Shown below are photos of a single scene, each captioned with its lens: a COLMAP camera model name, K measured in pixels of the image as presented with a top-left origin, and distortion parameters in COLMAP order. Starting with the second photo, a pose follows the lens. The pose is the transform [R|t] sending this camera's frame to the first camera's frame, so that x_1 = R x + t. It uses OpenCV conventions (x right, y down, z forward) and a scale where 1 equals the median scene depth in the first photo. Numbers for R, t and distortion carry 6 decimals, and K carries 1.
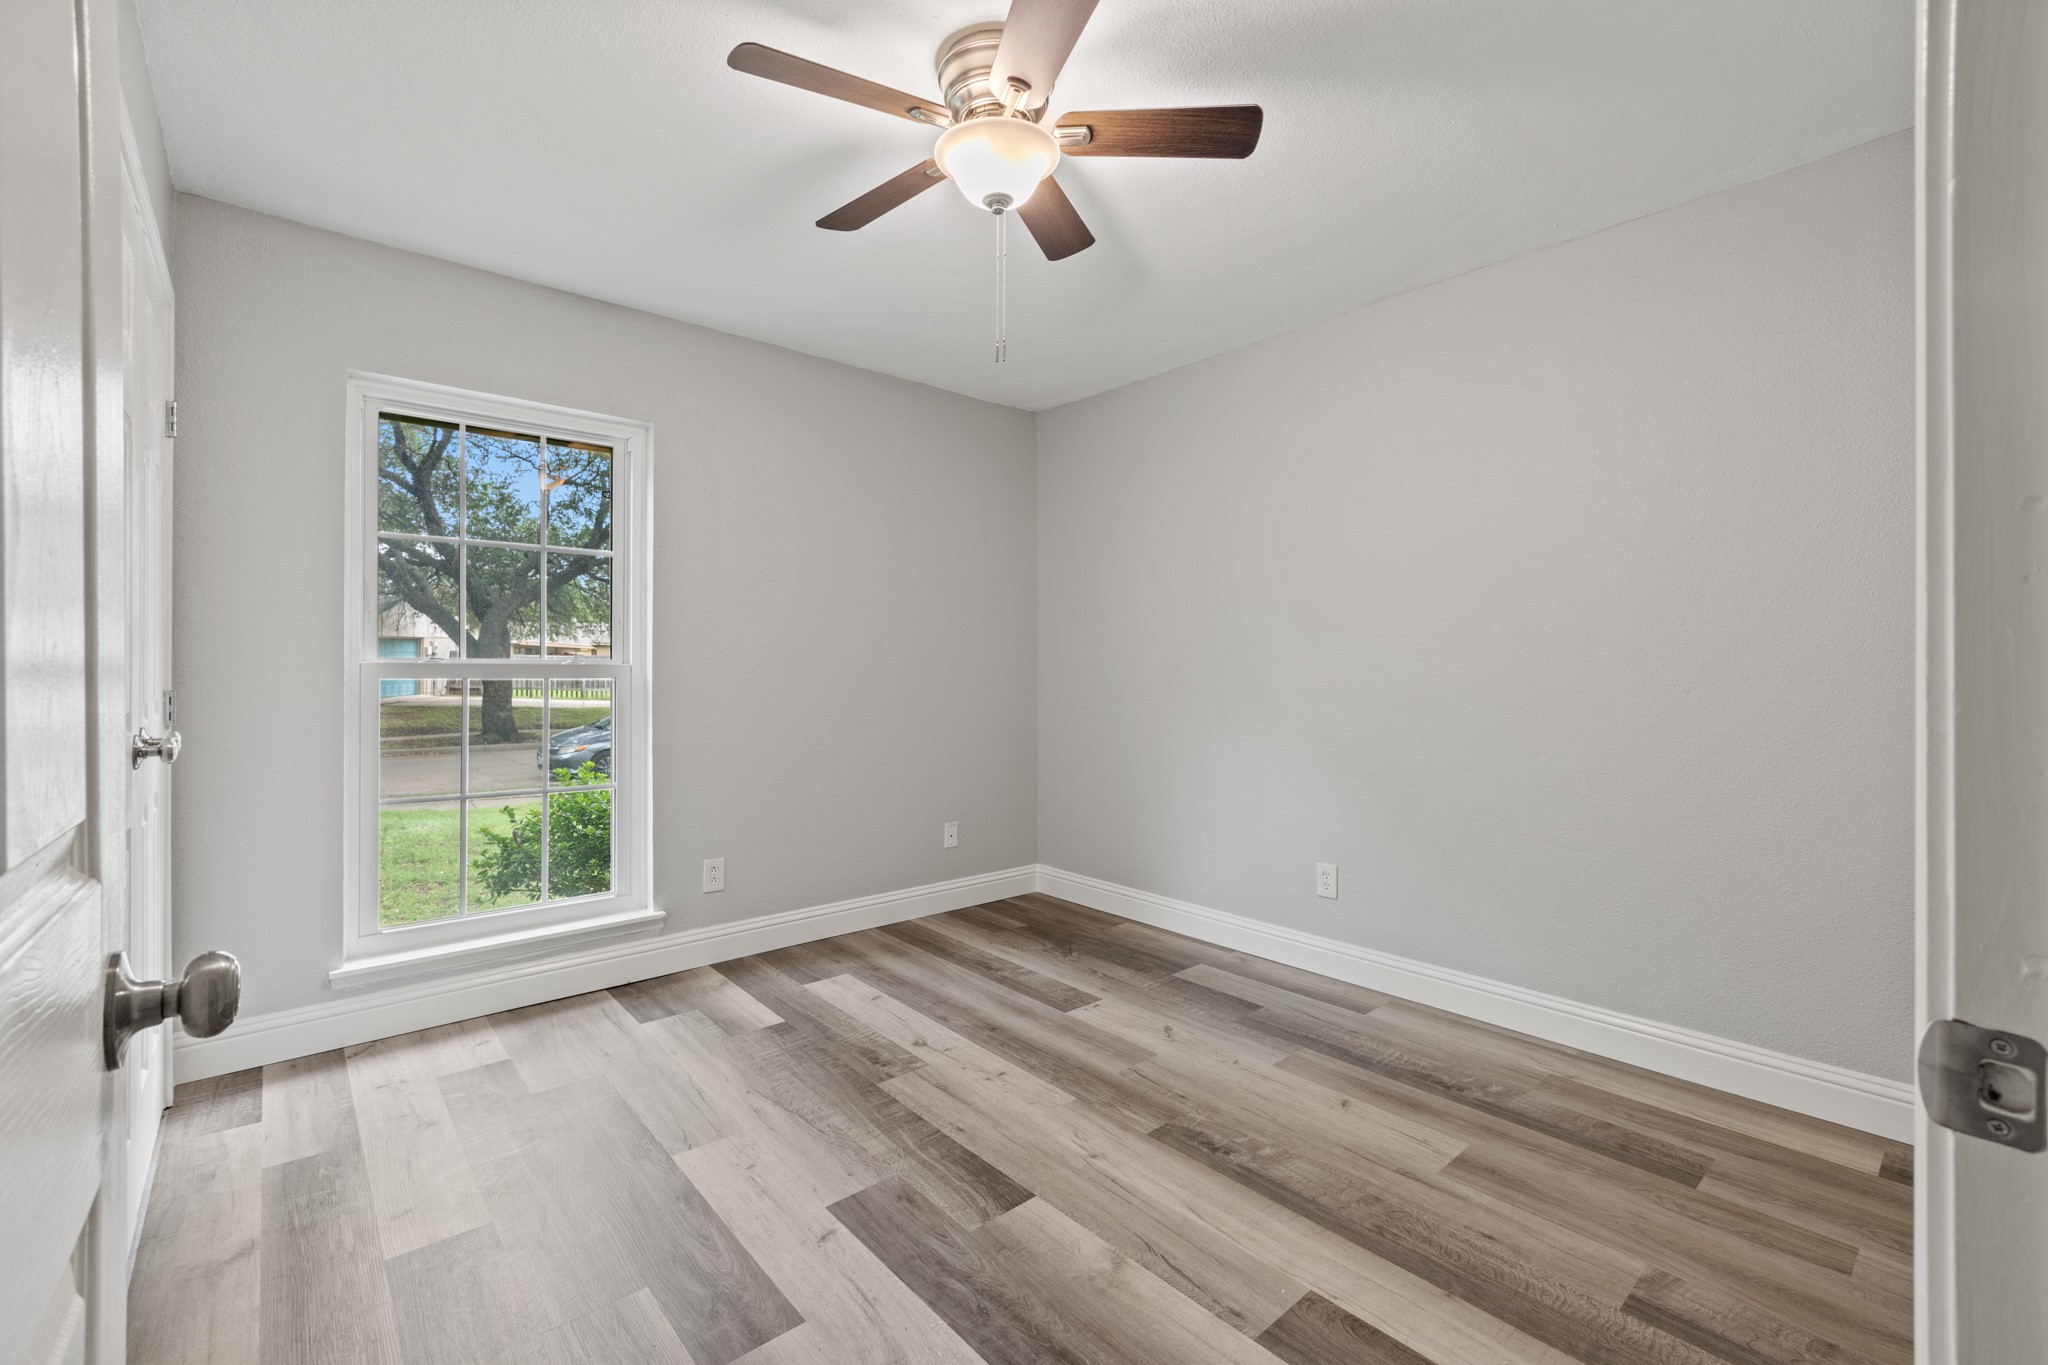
lens RADIAL K [[880.7, 0, 1021.2], [0, 880.7, 660.7], [0, 0, 1]] dist [-0.004863, 0.000433]
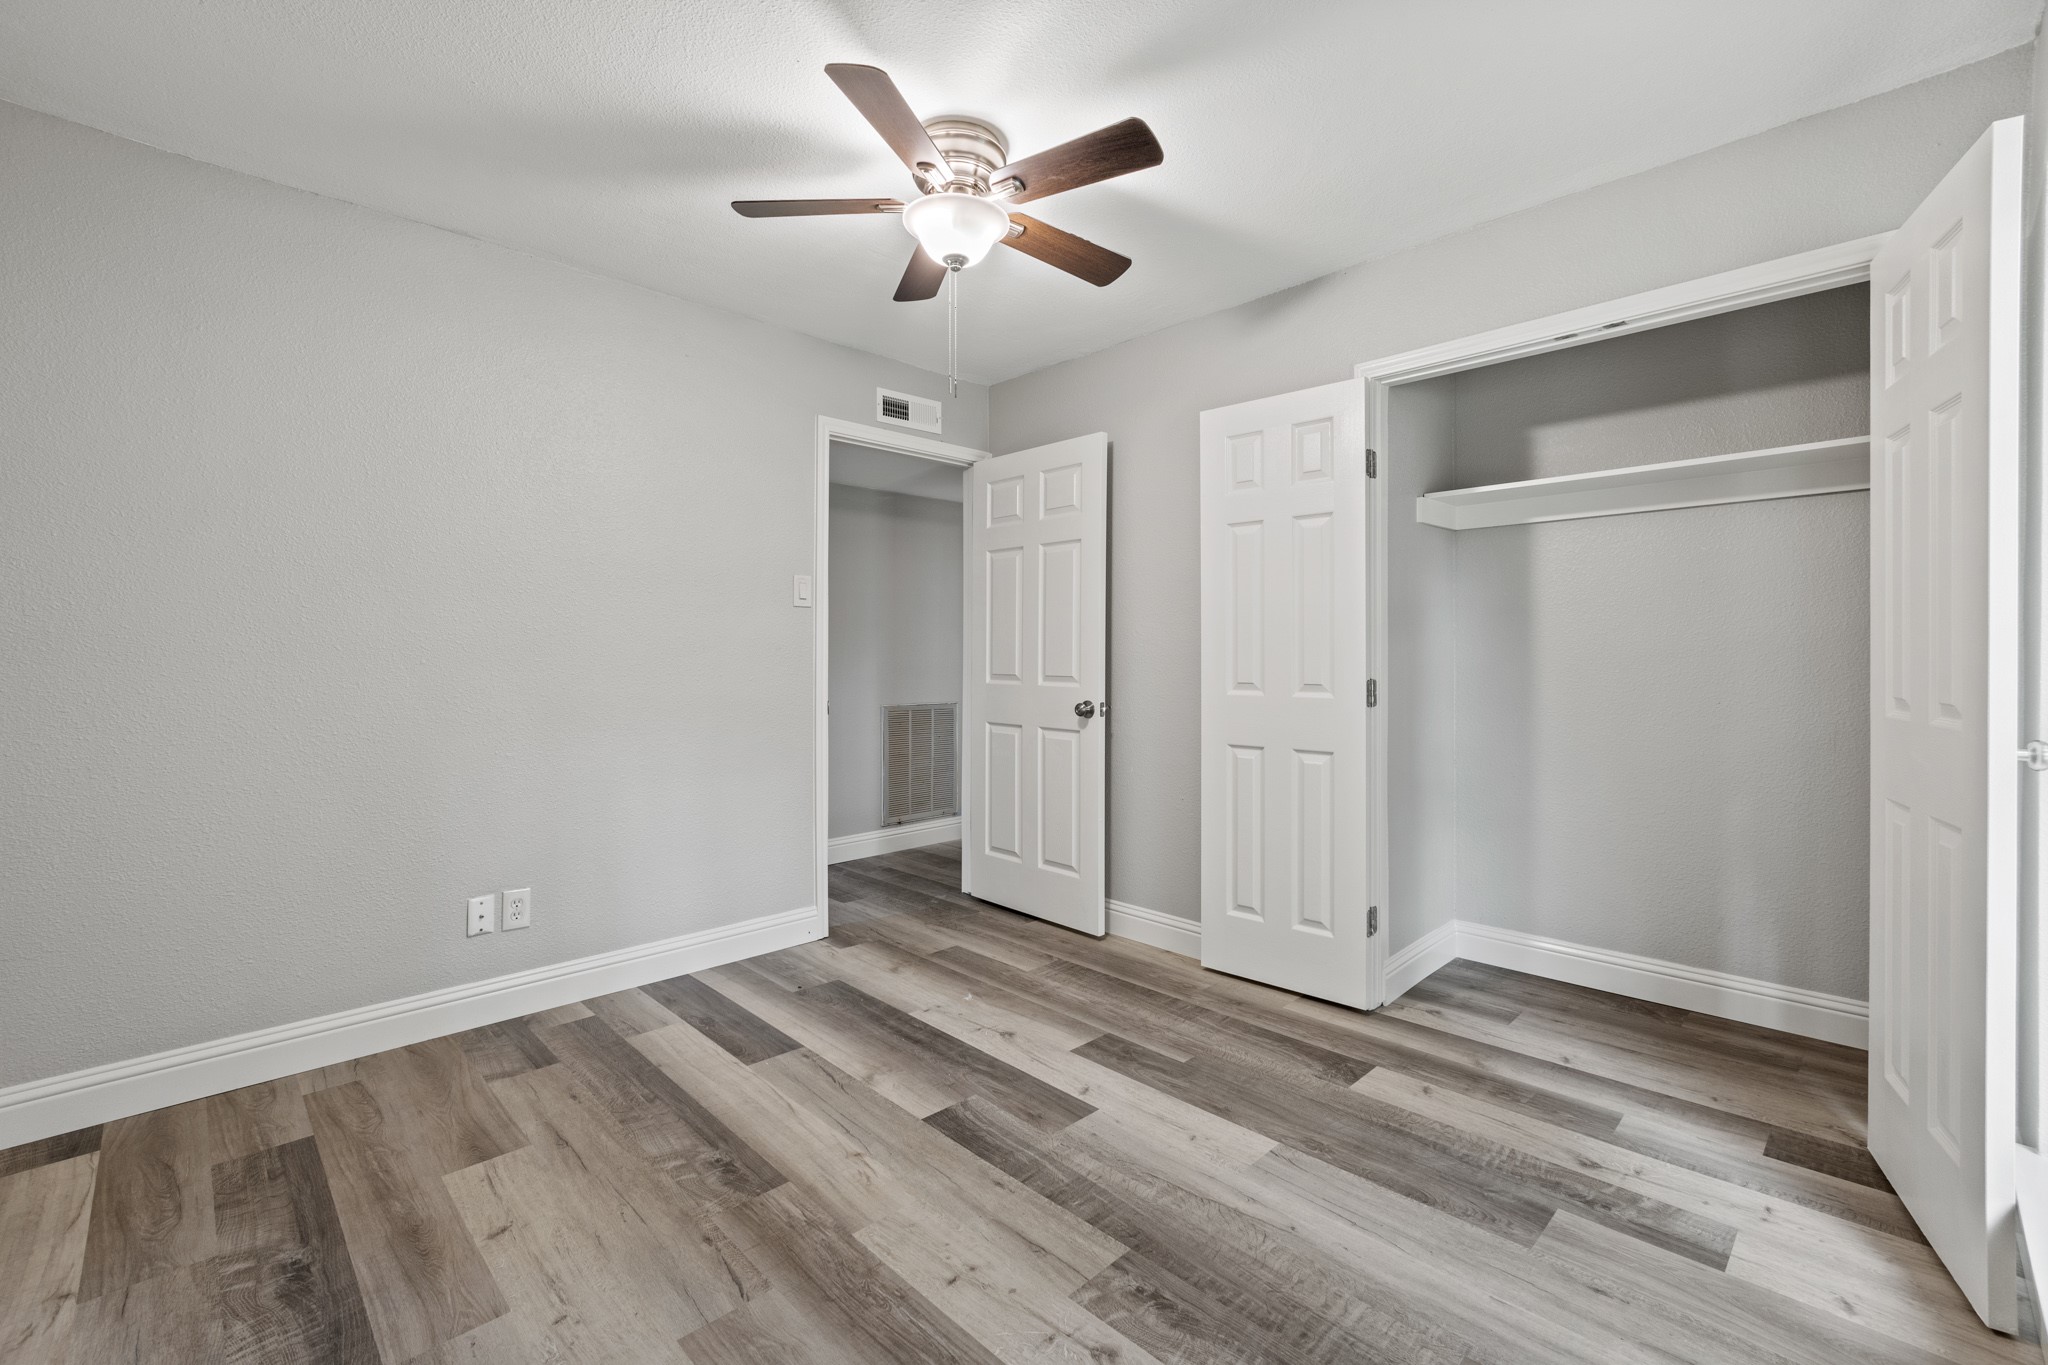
lens RADIAL K [[880.7, 0, 1021.2], [0, 880.7, 660.7], [0, 0, 1]] dist [-0.004863, 0.000433]
pose [[-0.998164, -0.000467, -0.060572, -0.039313], [-0.000484, 1.000000, 0.000252, 0.009768], [0.060572, 0.000281, -0.998164, 1.948860]]
